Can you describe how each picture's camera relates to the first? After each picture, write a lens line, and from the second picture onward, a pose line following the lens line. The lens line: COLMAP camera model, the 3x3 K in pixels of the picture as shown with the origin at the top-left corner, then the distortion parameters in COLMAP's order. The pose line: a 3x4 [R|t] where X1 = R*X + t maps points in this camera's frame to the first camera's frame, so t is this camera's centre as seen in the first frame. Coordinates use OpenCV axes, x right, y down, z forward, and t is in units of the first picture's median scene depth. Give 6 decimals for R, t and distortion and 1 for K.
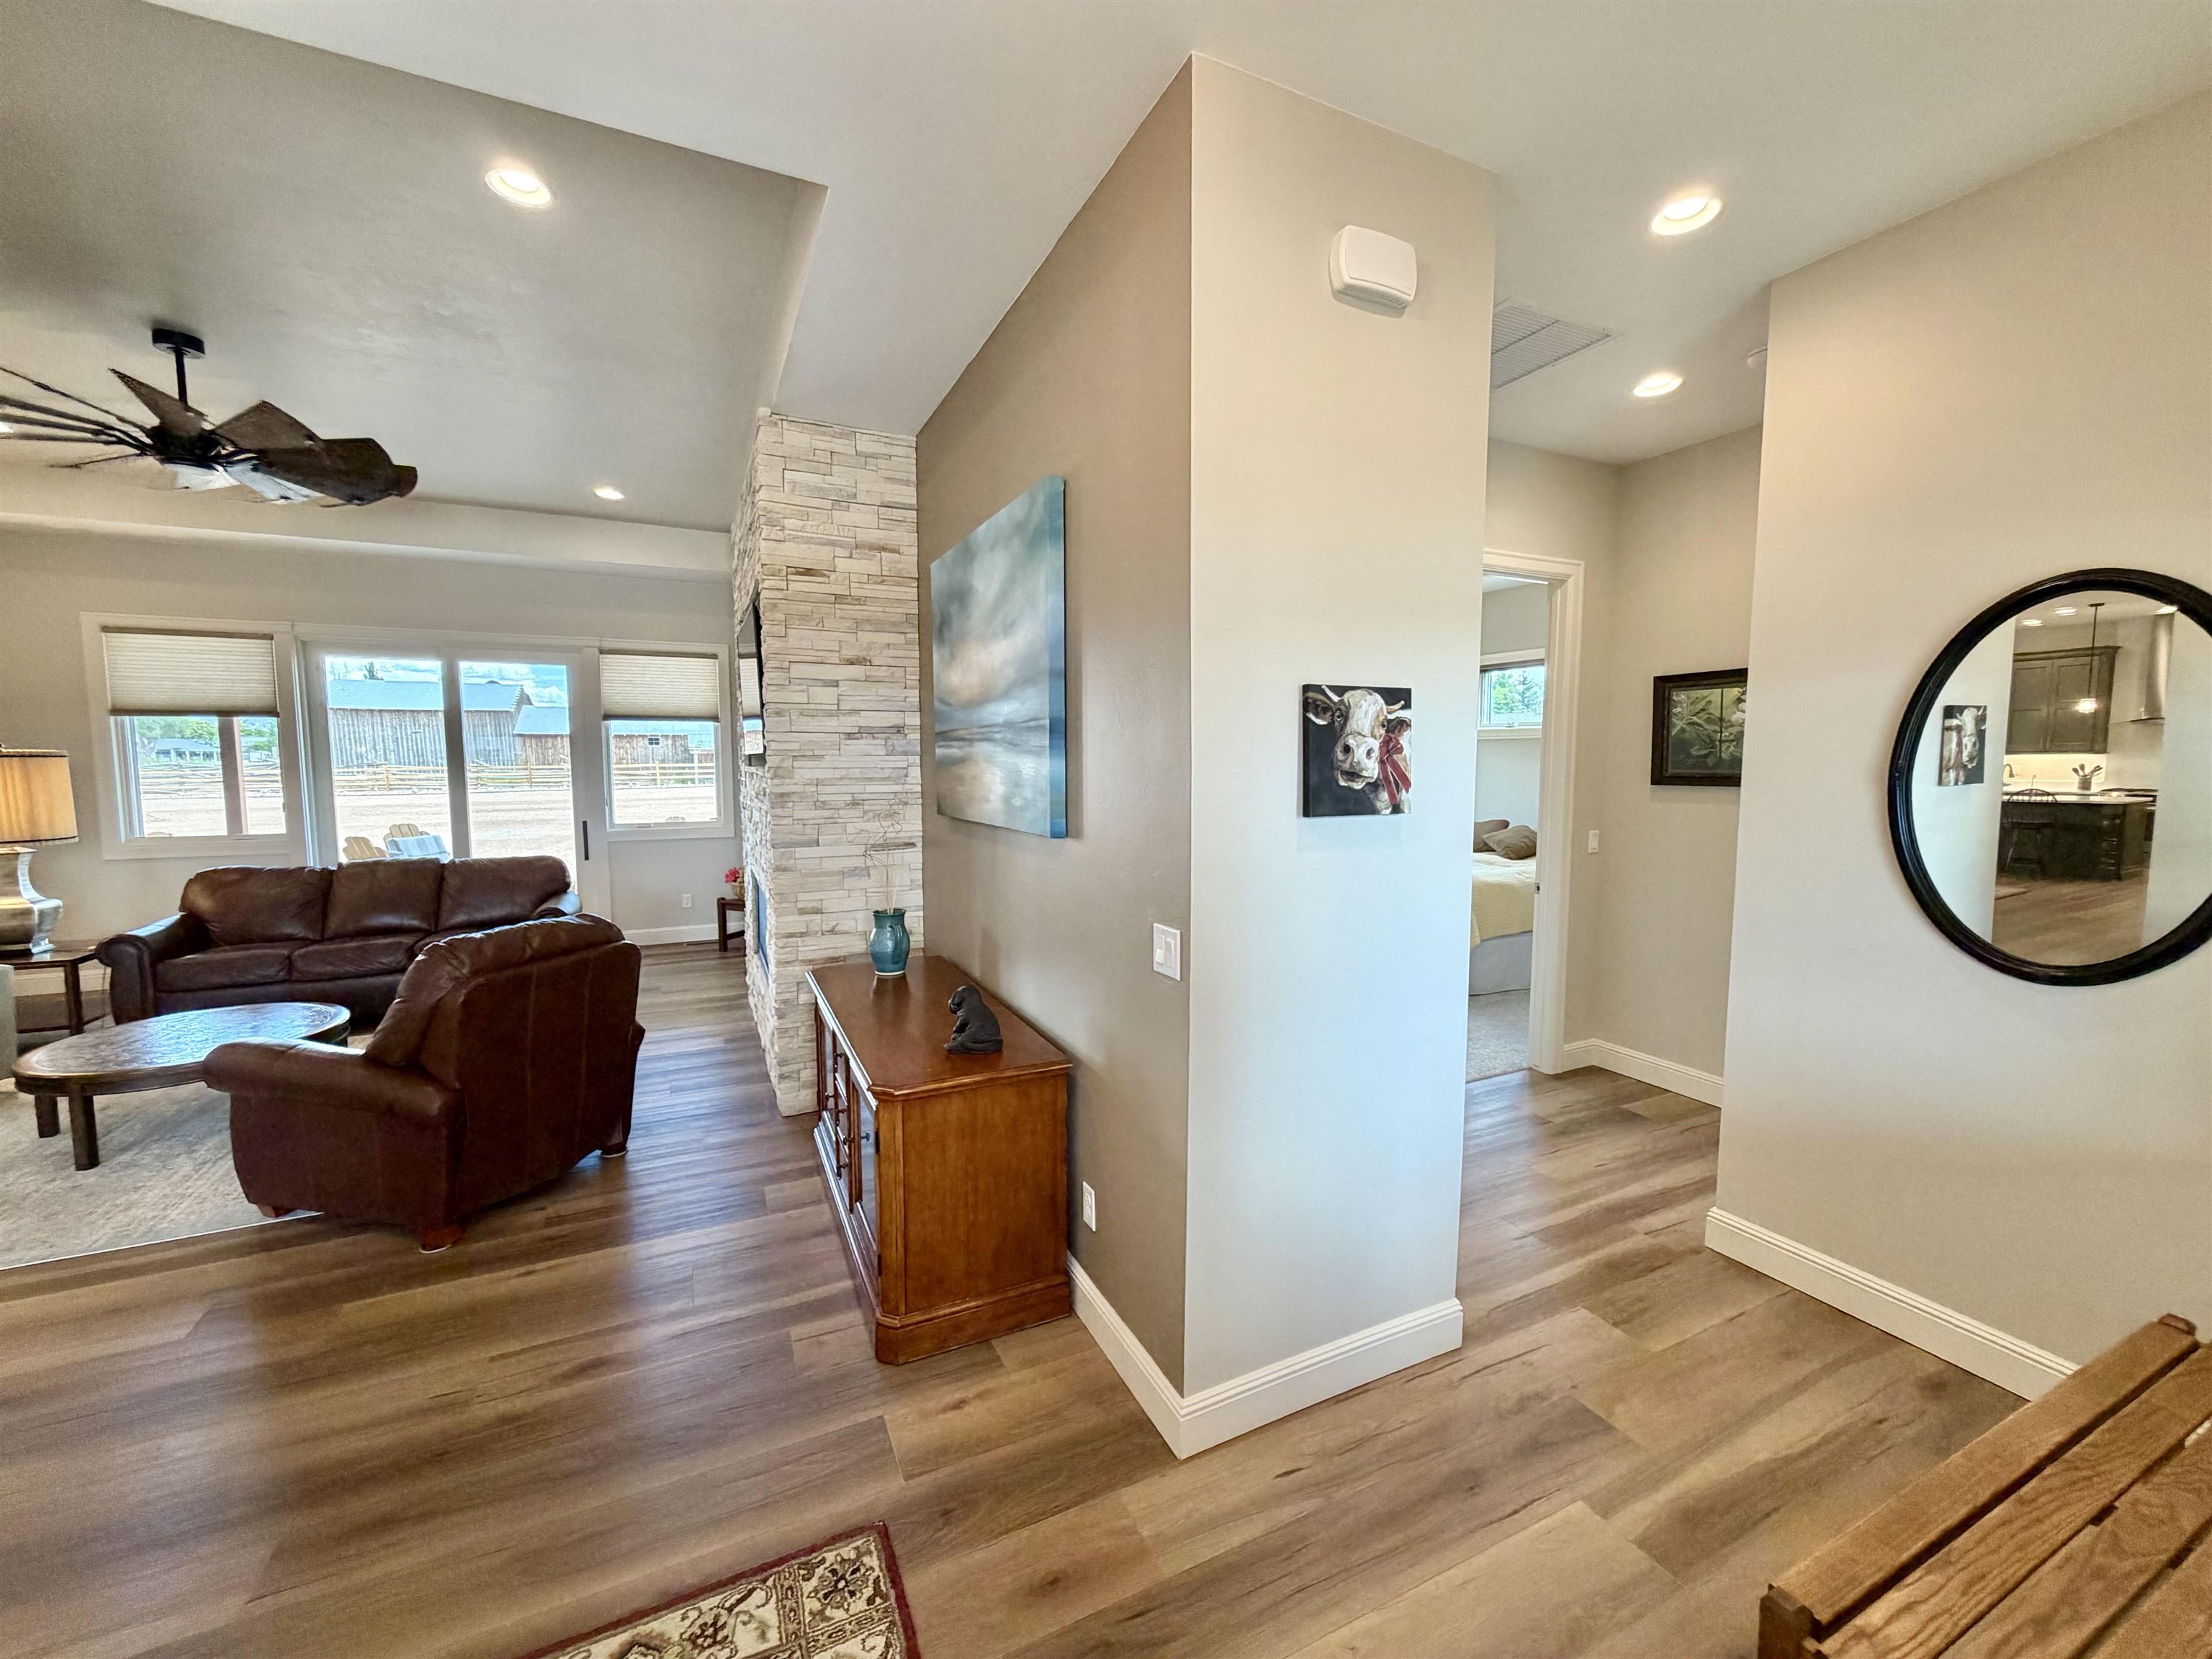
lens RADIAL K [[889.7, 0, 1125.1], [0, 889.7, 831.2], [0, 0, 1]] dist [-0.000001, 0.000723]
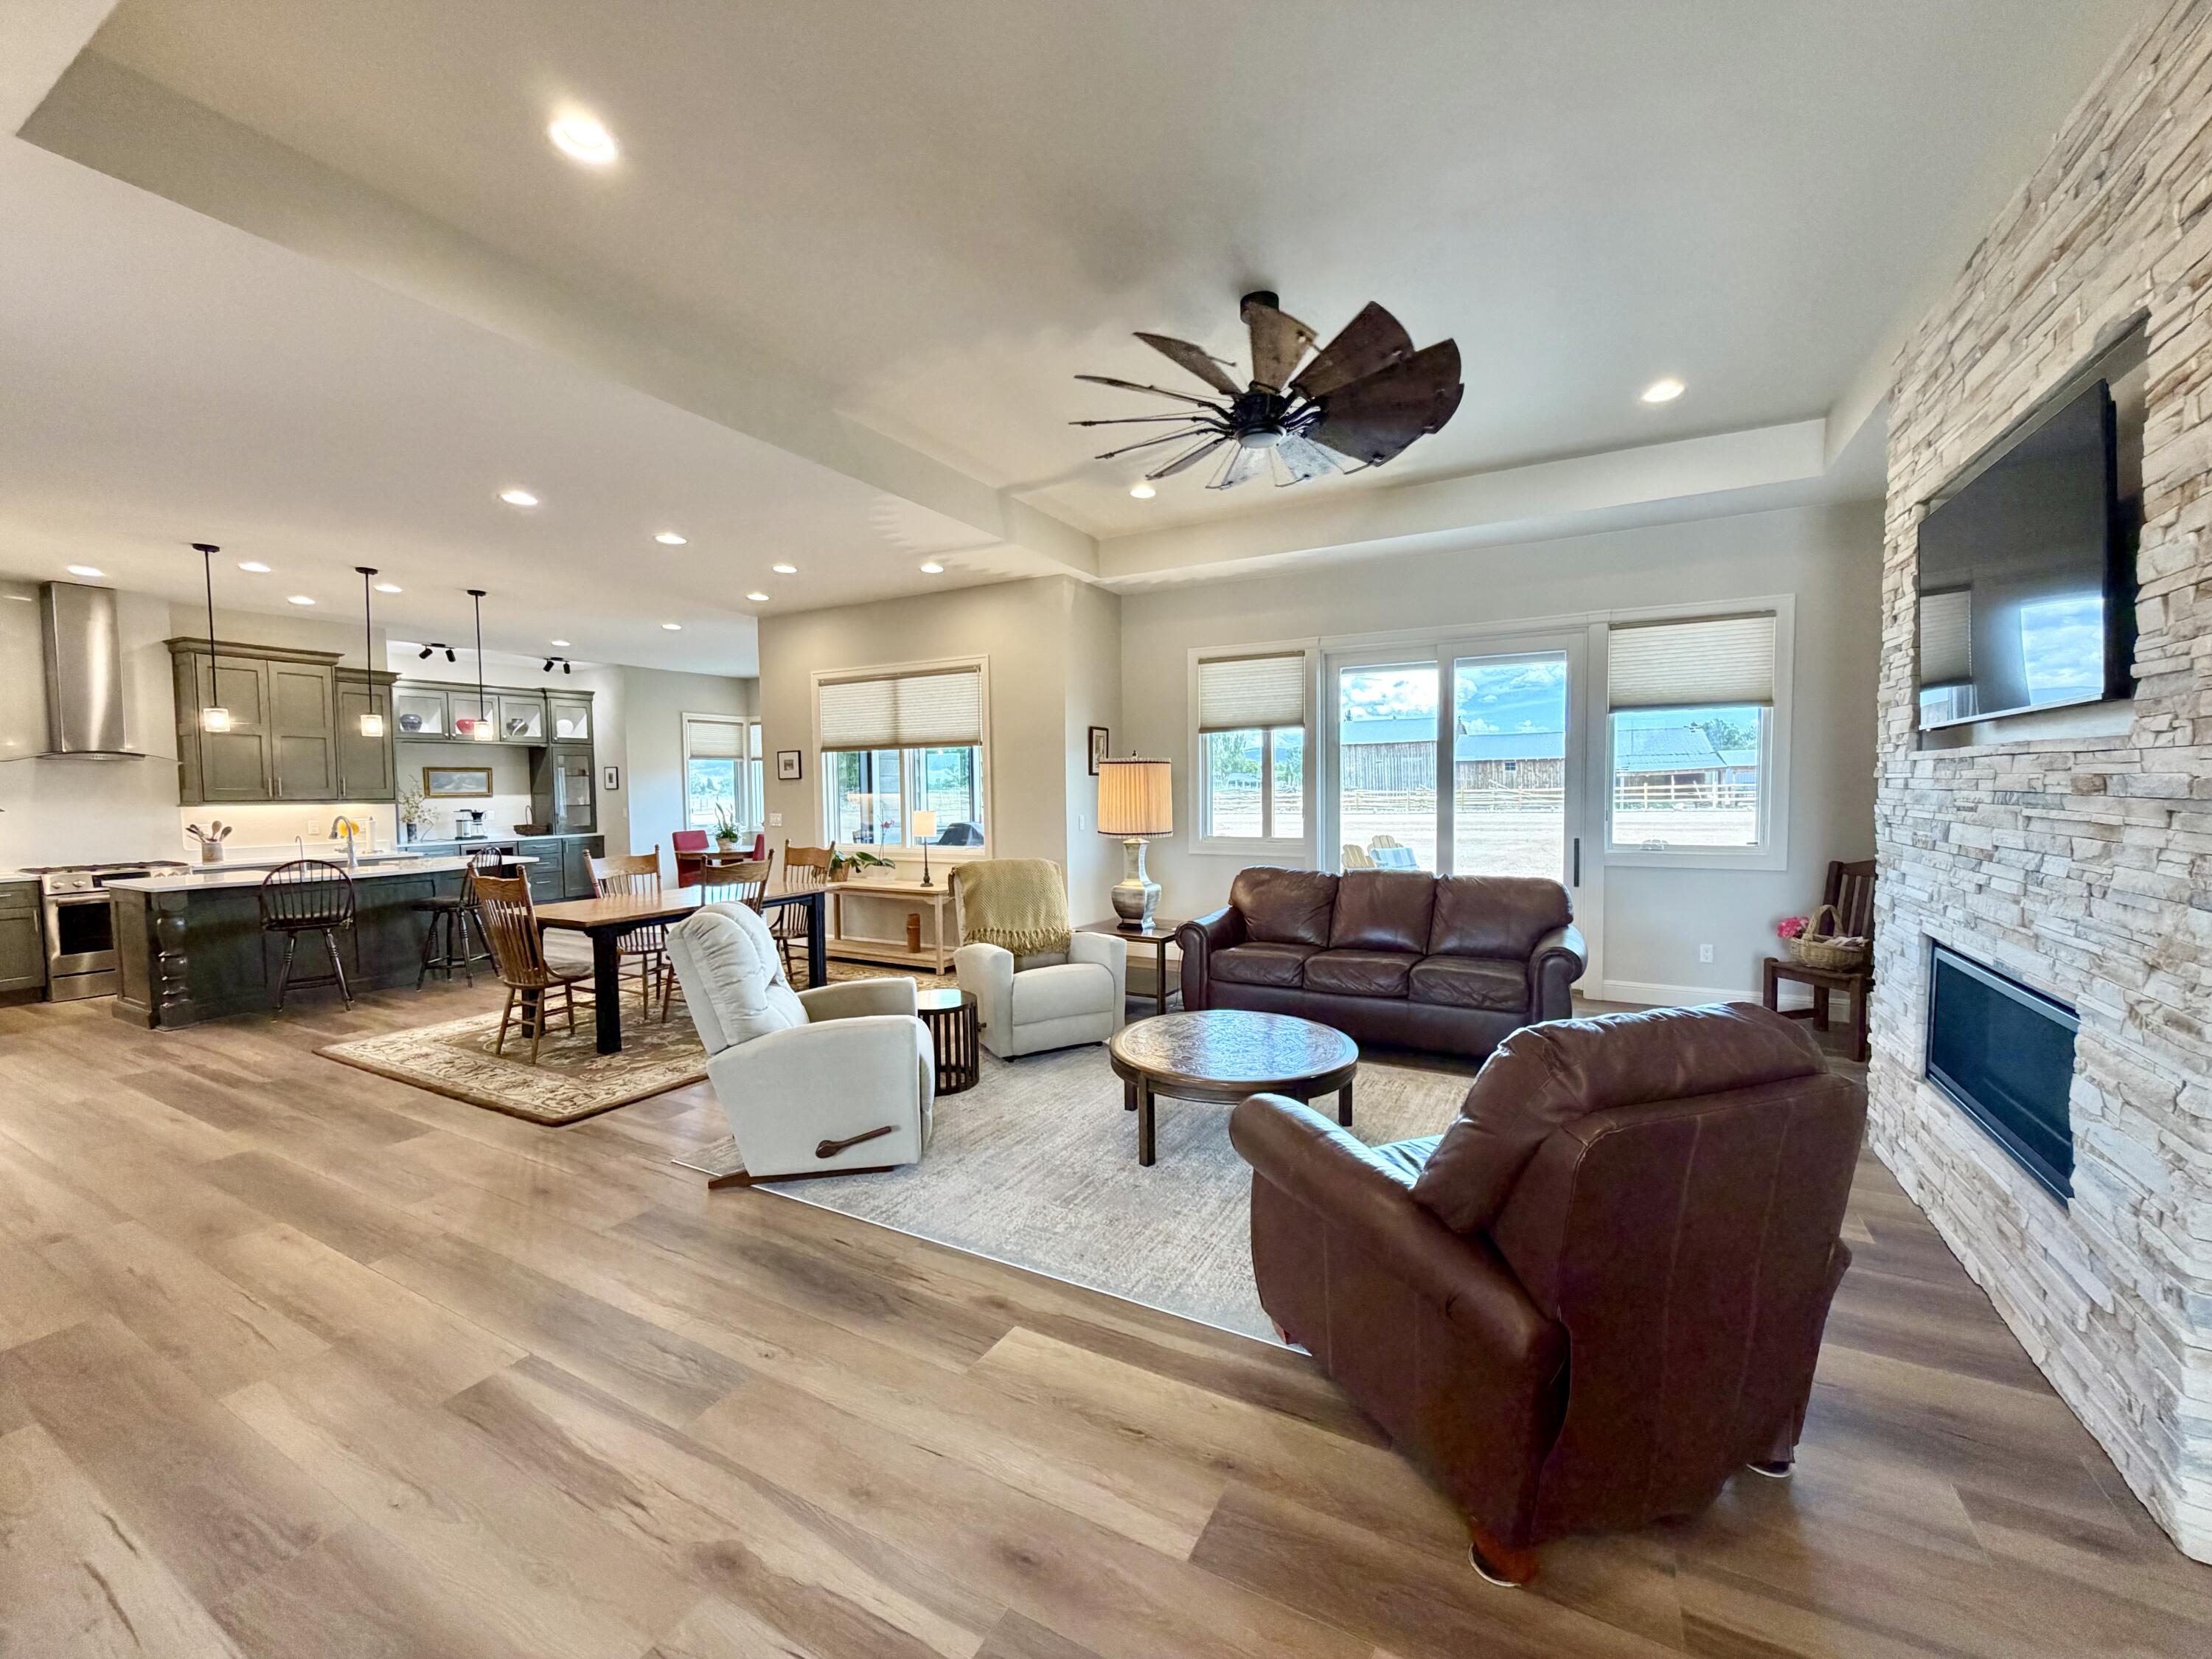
lens RADIAL K [[889.7, 0, 1109.5], [0, 889.7, 830.2], [0, 0, 1]] dist [-0.000001, 0.000723]
pose [[0.574853, 0.033133, -0.817586, -0.247932], [-0.057780, 0.998329, -0.000168, 0.007690], [0.816214, 0.047337, 0.575807, 0.239288]]
